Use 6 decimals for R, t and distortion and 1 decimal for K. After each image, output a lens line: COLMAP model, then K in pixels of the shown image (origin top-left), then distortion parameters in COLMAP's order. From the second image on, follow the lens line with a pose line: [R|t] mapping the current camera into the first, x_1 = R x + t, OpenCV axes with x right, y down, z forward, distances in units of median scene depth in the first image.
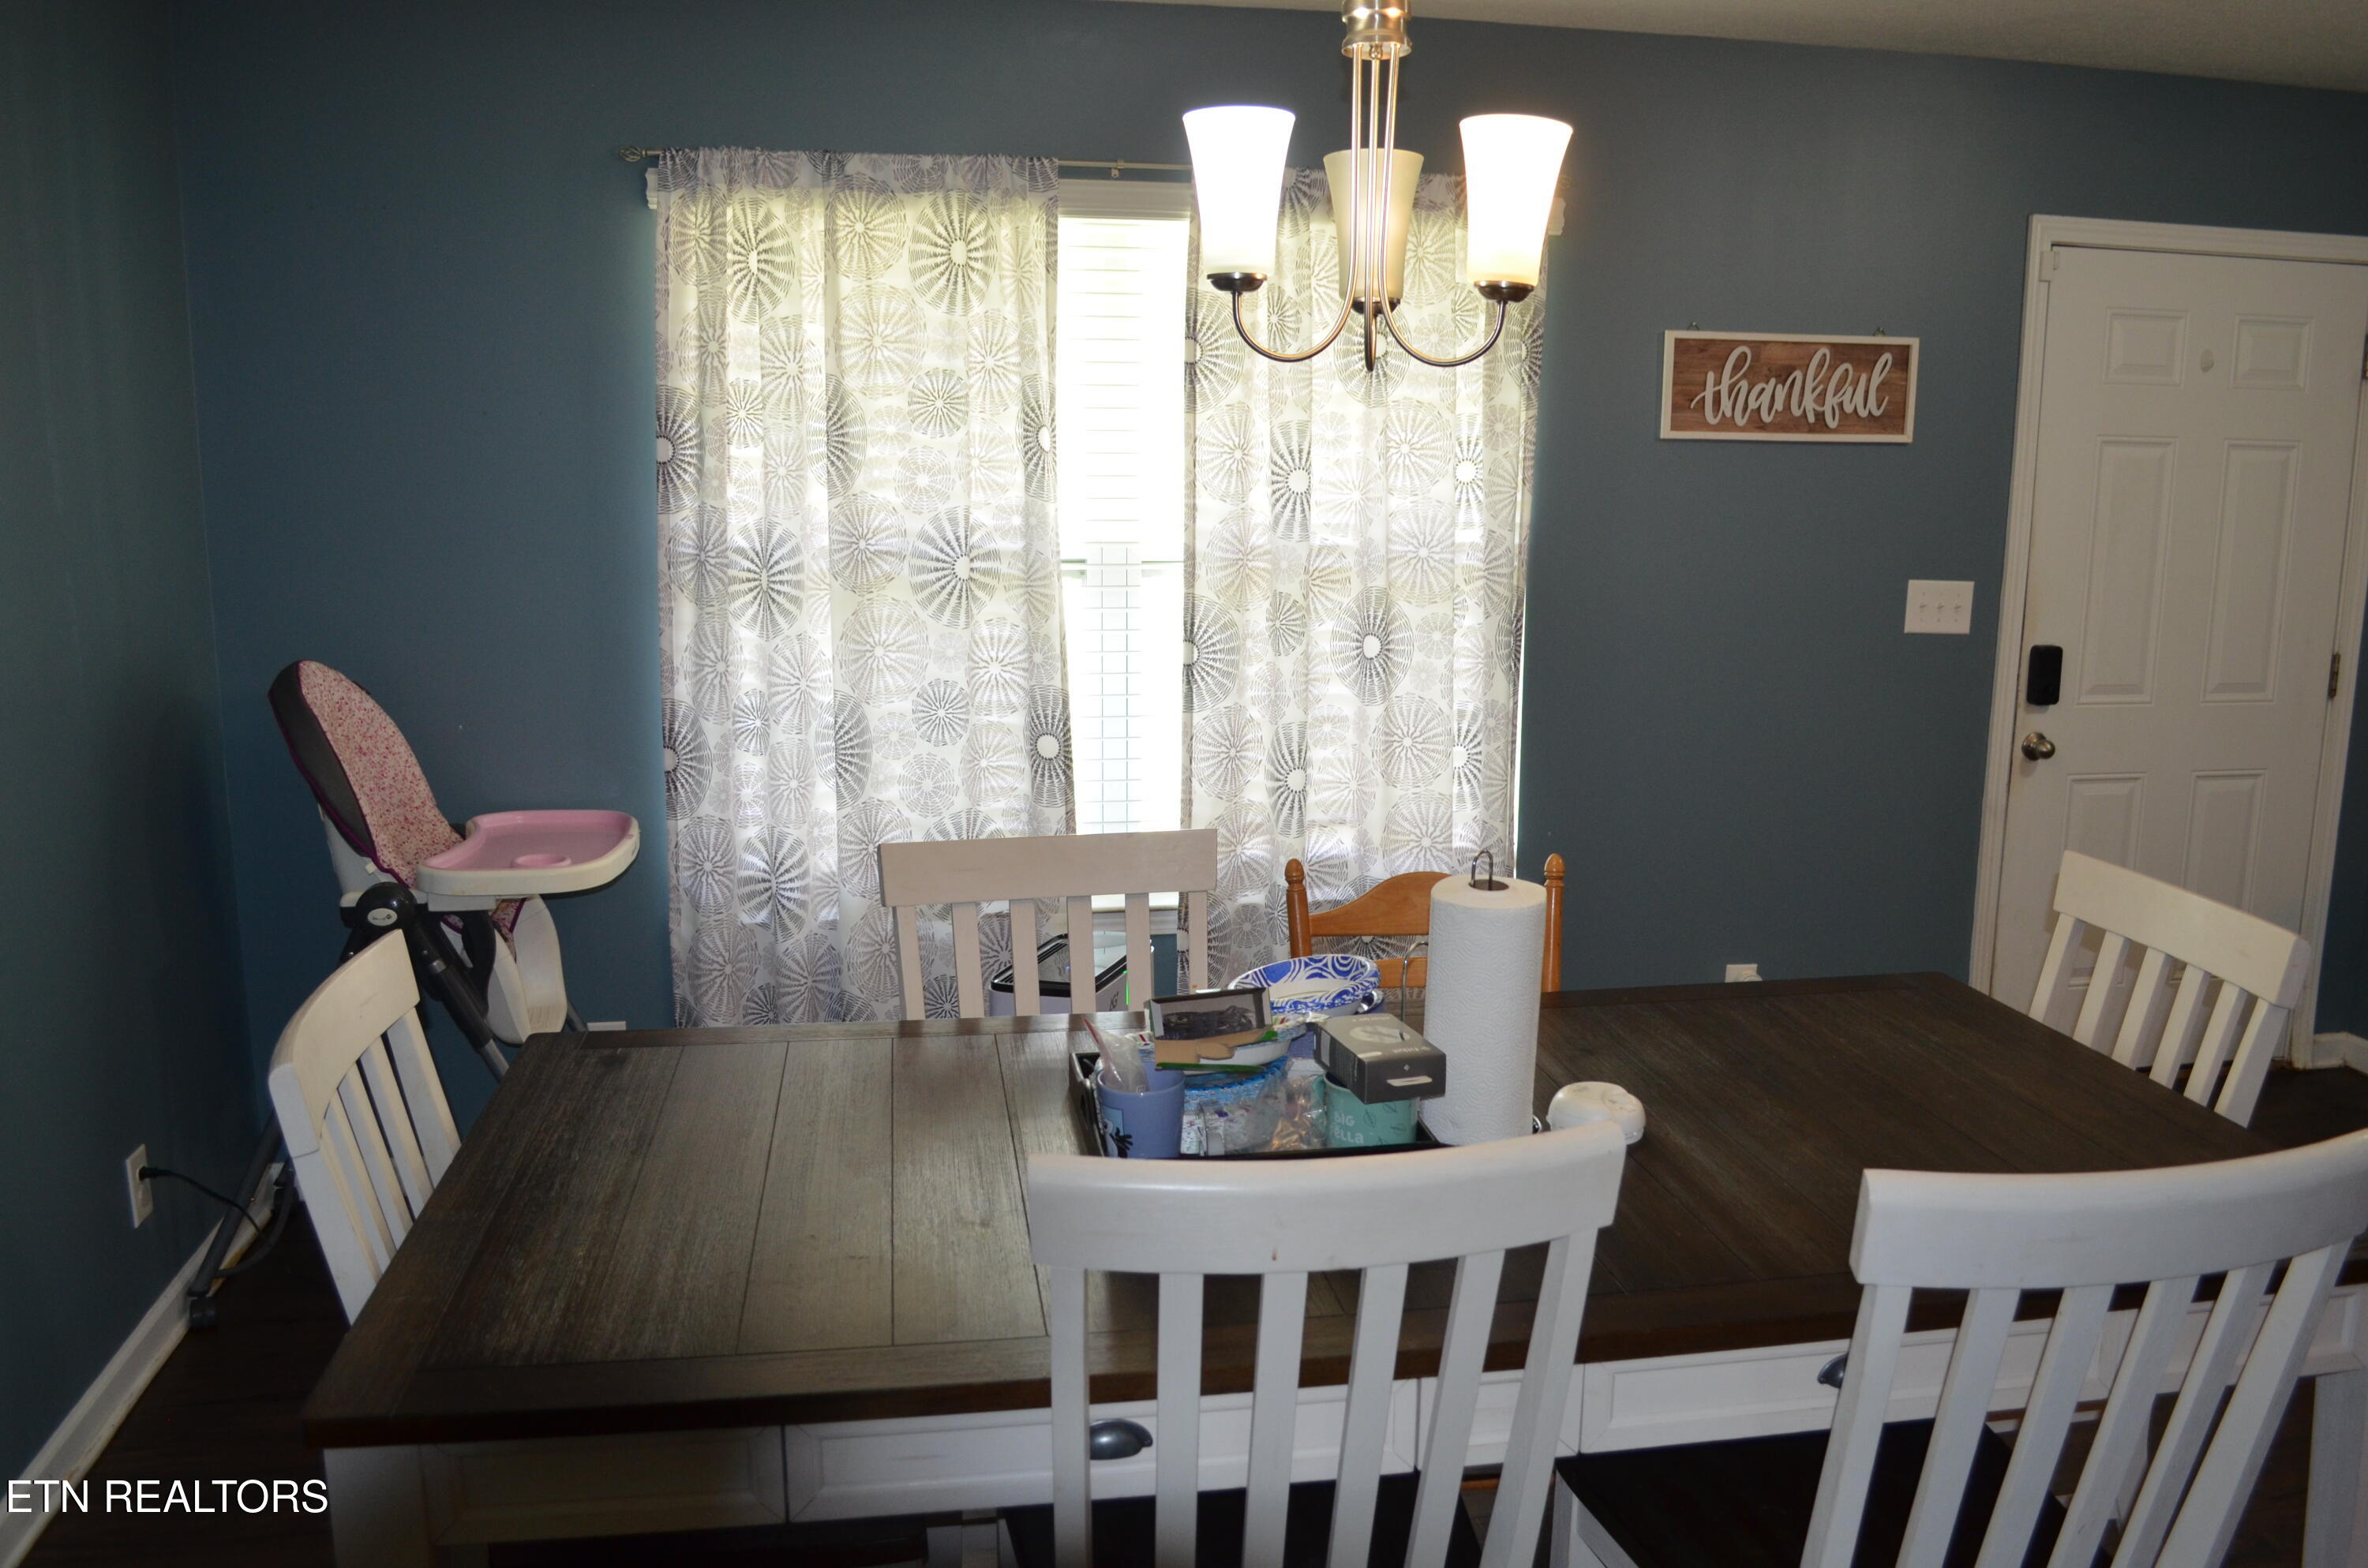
lens RADIAL K [[1872.7, 0, 1188.6], [0, 1872.7, 771.4], [0, 0, 1]] dist [-0.062965, -0.003879]
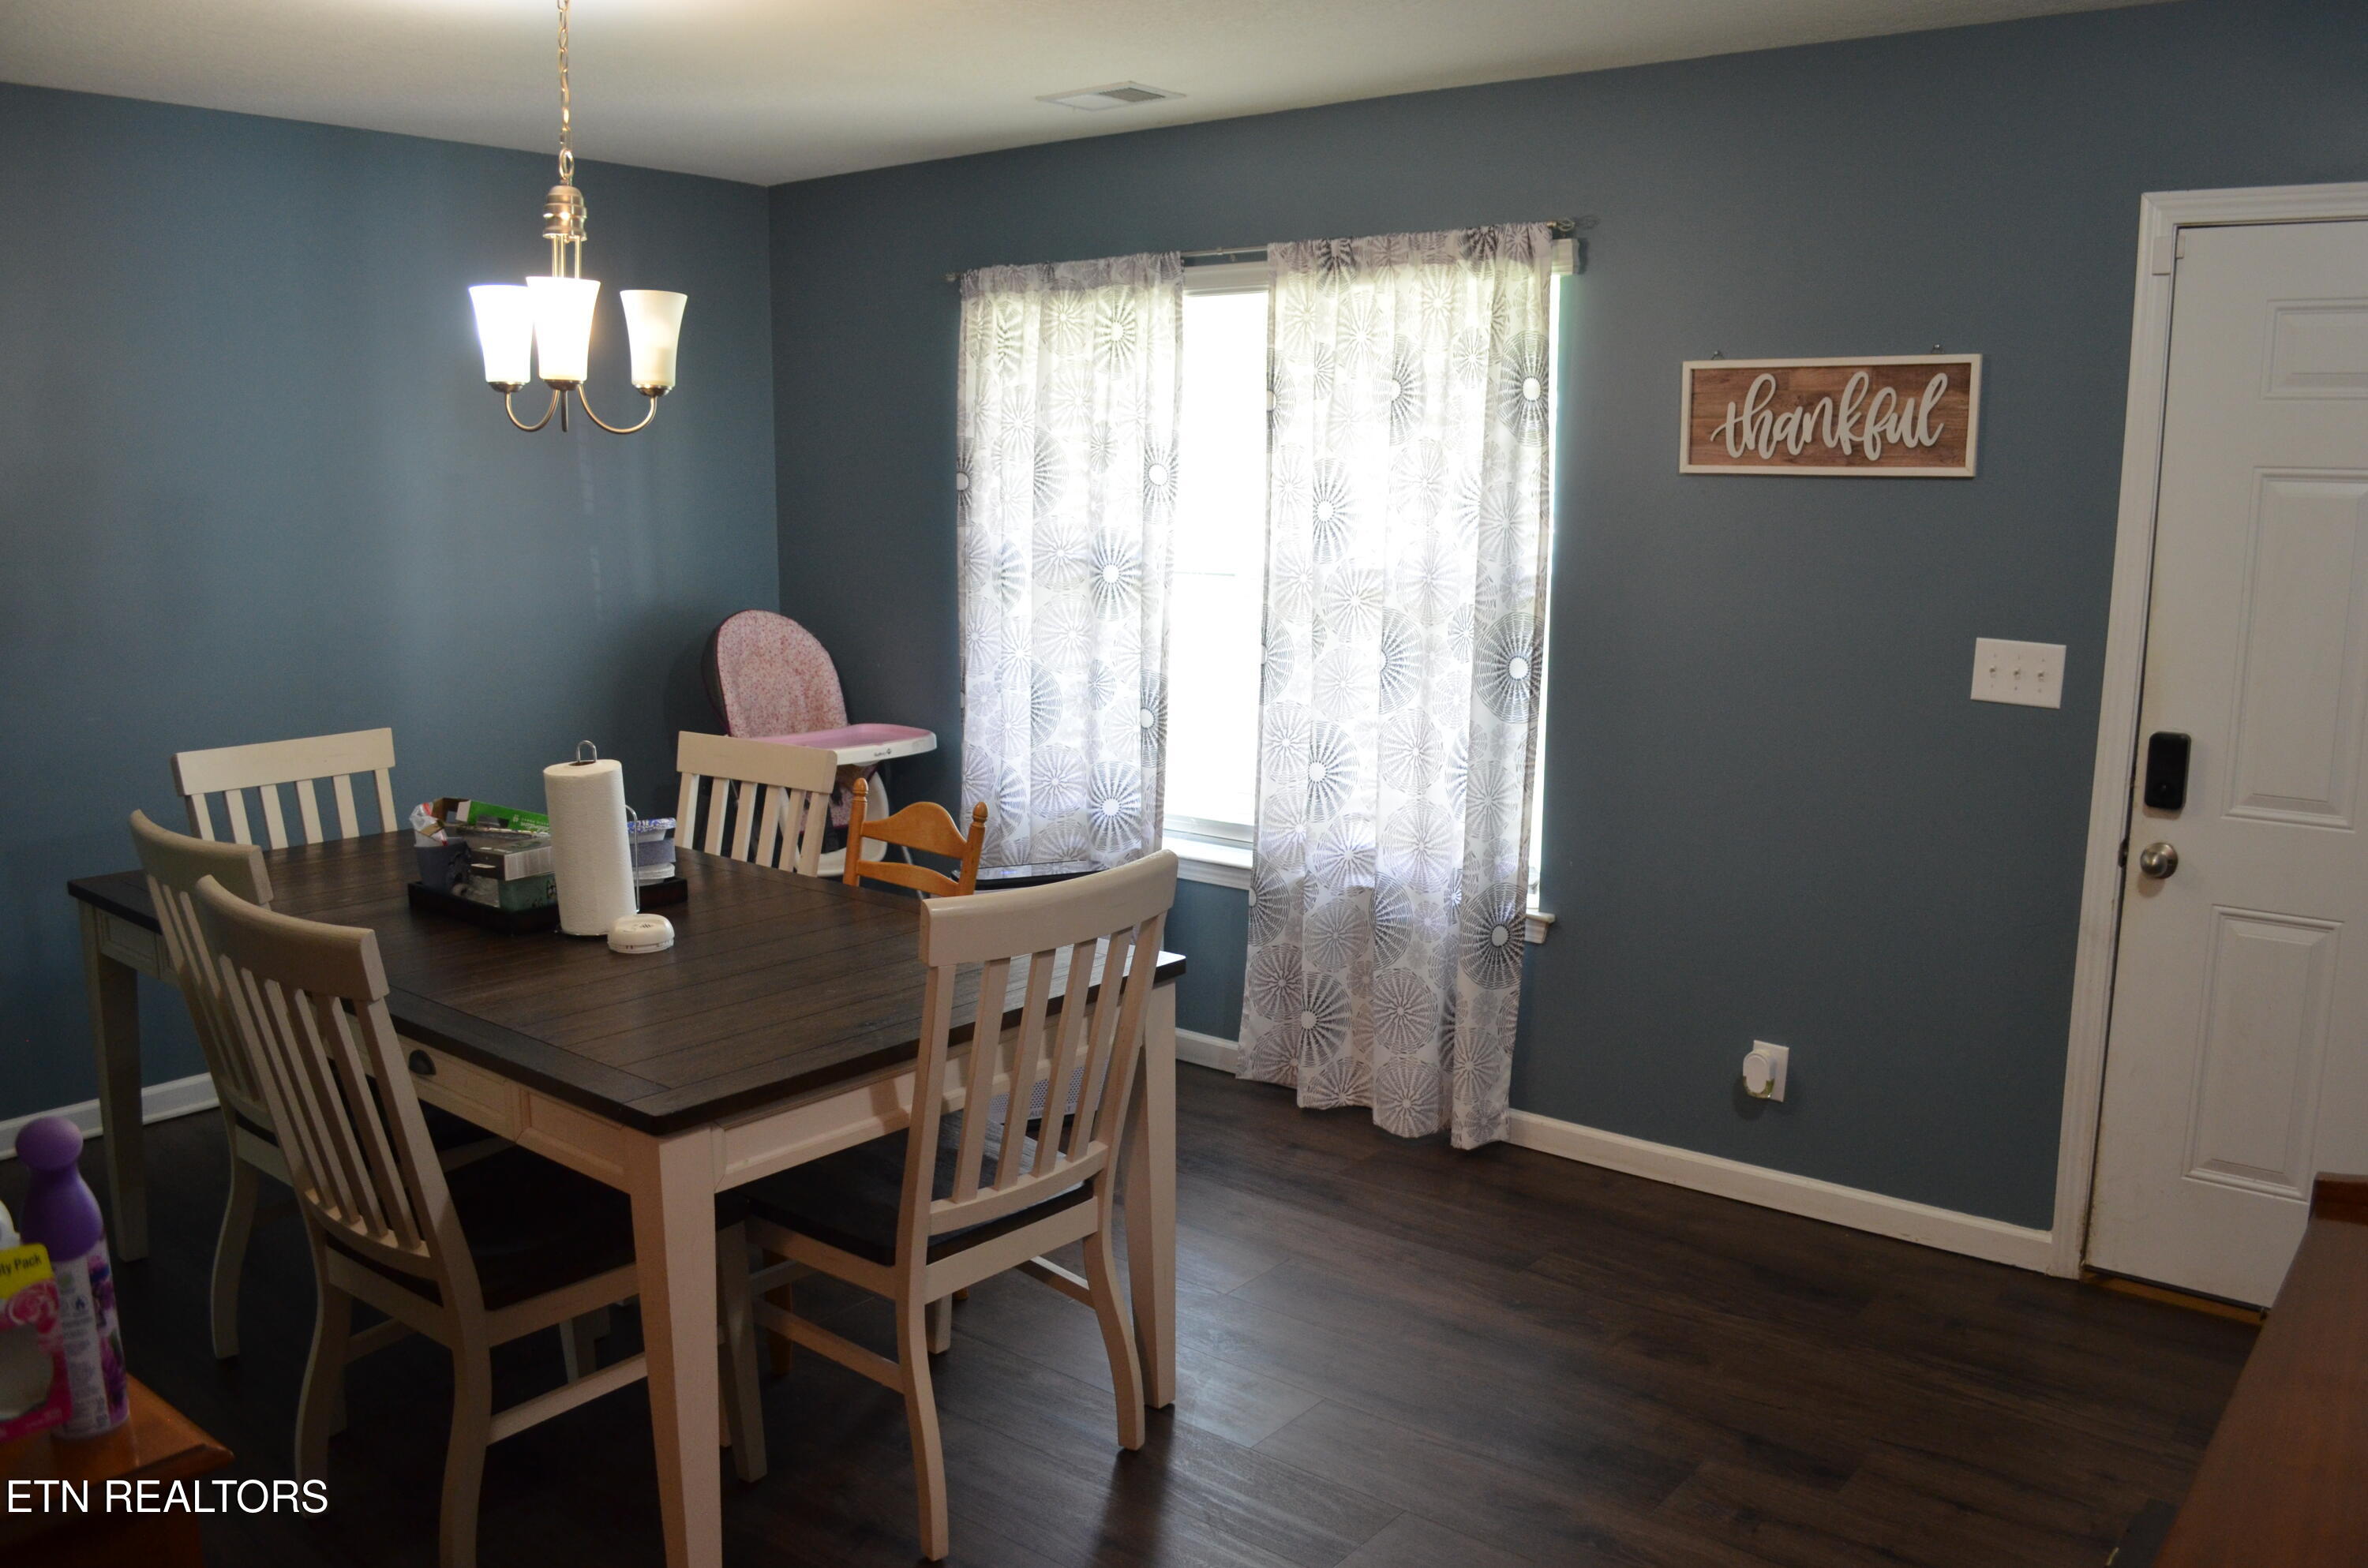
lens RADIAL K [[1872.7, 0, 1194.4], [0, 1872.7, 794.9], [0, 0, 1]] dist [-0.062965, -0.003879]
pose [[0.650547, 0.123069, -0.749428, 0.834098], [-0.140141, 0.989290, 0.040807, -0.016842], [0.746424, 0.078478, 0.660827, 0.183295]]
